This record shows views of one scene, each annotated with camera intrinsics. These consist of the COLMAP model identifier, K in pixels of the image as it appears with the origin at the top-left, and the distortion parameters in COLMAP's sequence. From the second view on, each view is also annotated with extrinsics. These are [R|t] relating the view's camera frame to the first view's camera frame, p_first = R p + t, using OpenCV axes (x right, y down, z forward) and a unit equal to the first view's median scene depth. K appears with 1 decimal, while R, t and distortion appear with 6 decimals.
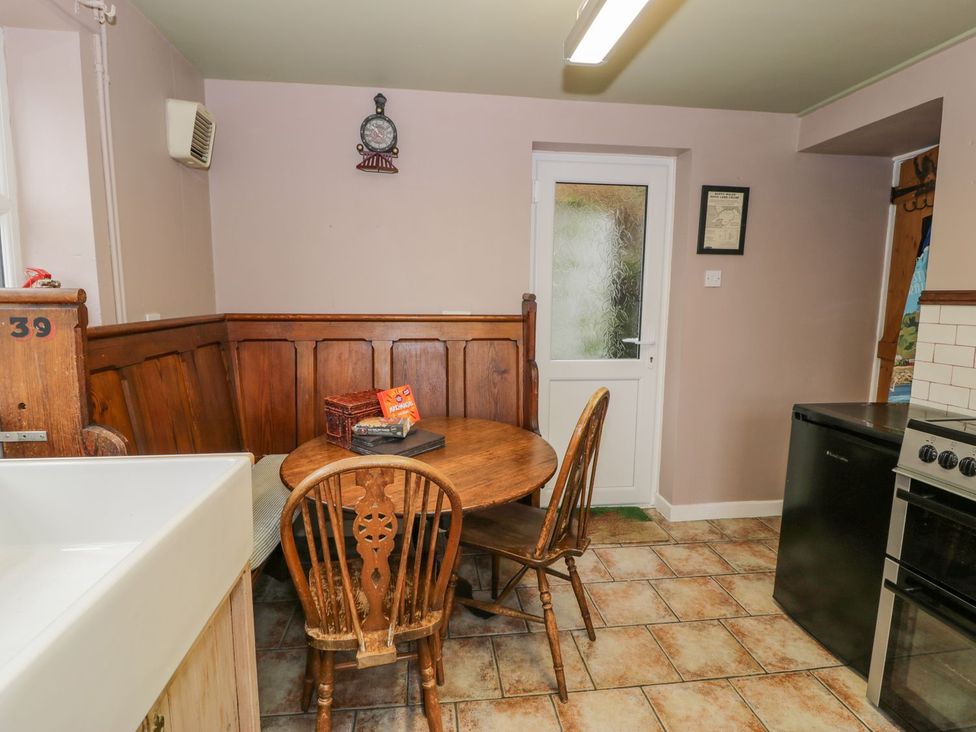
lens RADIAL K [[506.8, 0, 484.3], [0, 506.8, 365.7], [0, 0, 1]] dist [-0.000483, -0.013267]
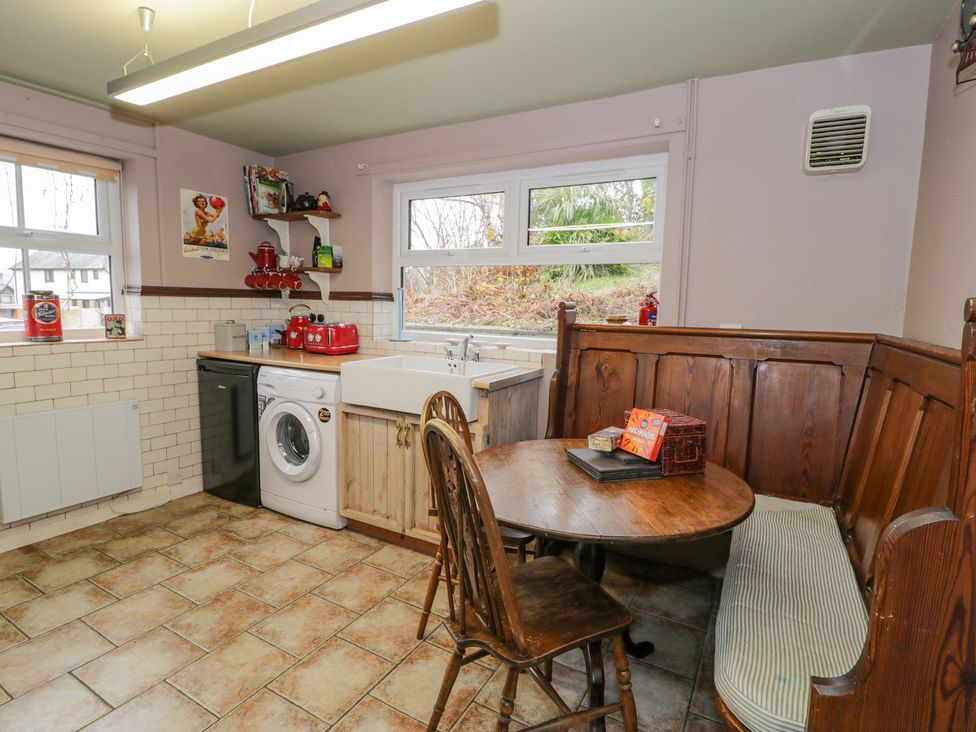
lens RADIAL K [[506.8, 0, 484.3], [0, 506.8, 365.7], [0, 0, 1]] dist [-0.000483, -0.013267]
pose [[-0.593830, 0.075546, -0.801036, 0.612360], [-0.134417, 0.972276, 0.191343, -0.144059], [0.793283, 0.221298, -0.567212, 1.137085]]
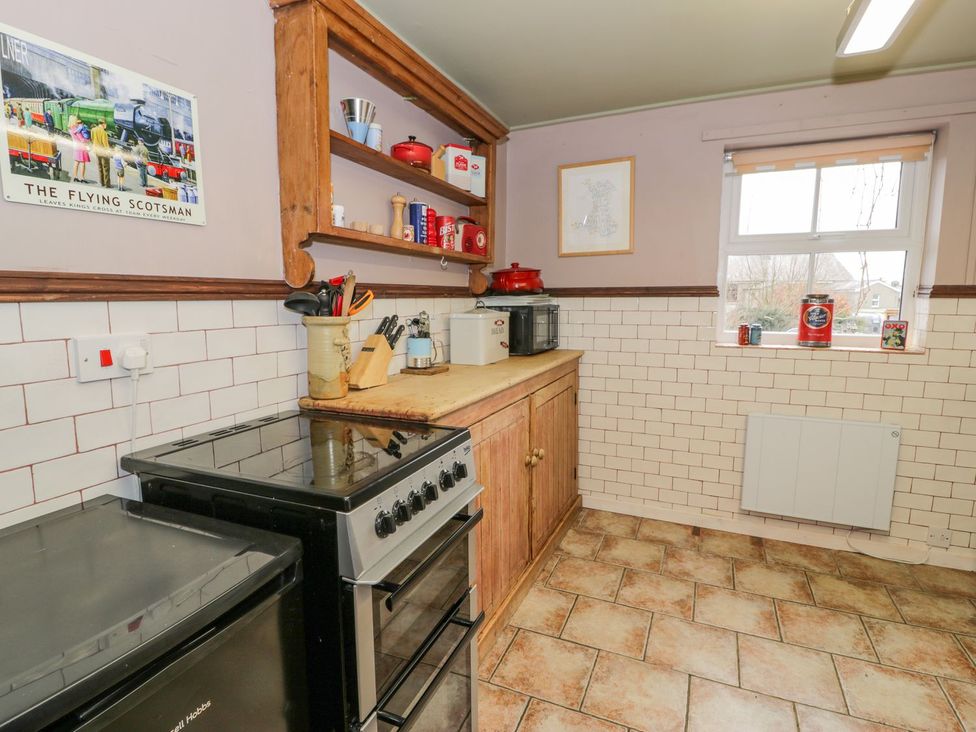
lens RADIAL K [[506.8, 0, 484.3], [0, 506.8, 365.7], [0, 0, 1]] dist [-0.000483, -0.013267]
pose [[-0.858684, -0.076437, 0.506773, 0.303368], [0.061171, 0.966461, 0.249420, -0.126158], [-0.508842, 0.245173, -0.825209, 0.974189]]
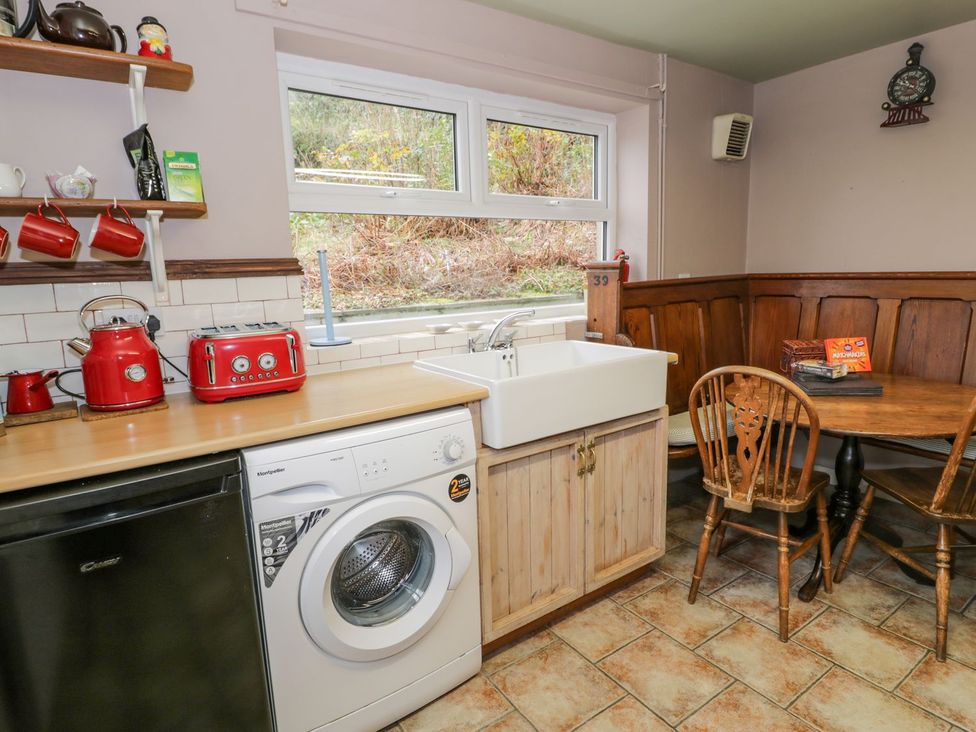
lens RADIAL K [[549.1, 0, 483.3], [0, 549.1, 366.1], [0, 0, 1]] dist [0.001870, -0.015365]
pose [[0.460066, 0.129658, -0.878367, 0.474844], [-0.079597, 0.991320, 0.104640, 0.039314], [0.884310, 0.021774, 0.466393, -0.239653]]
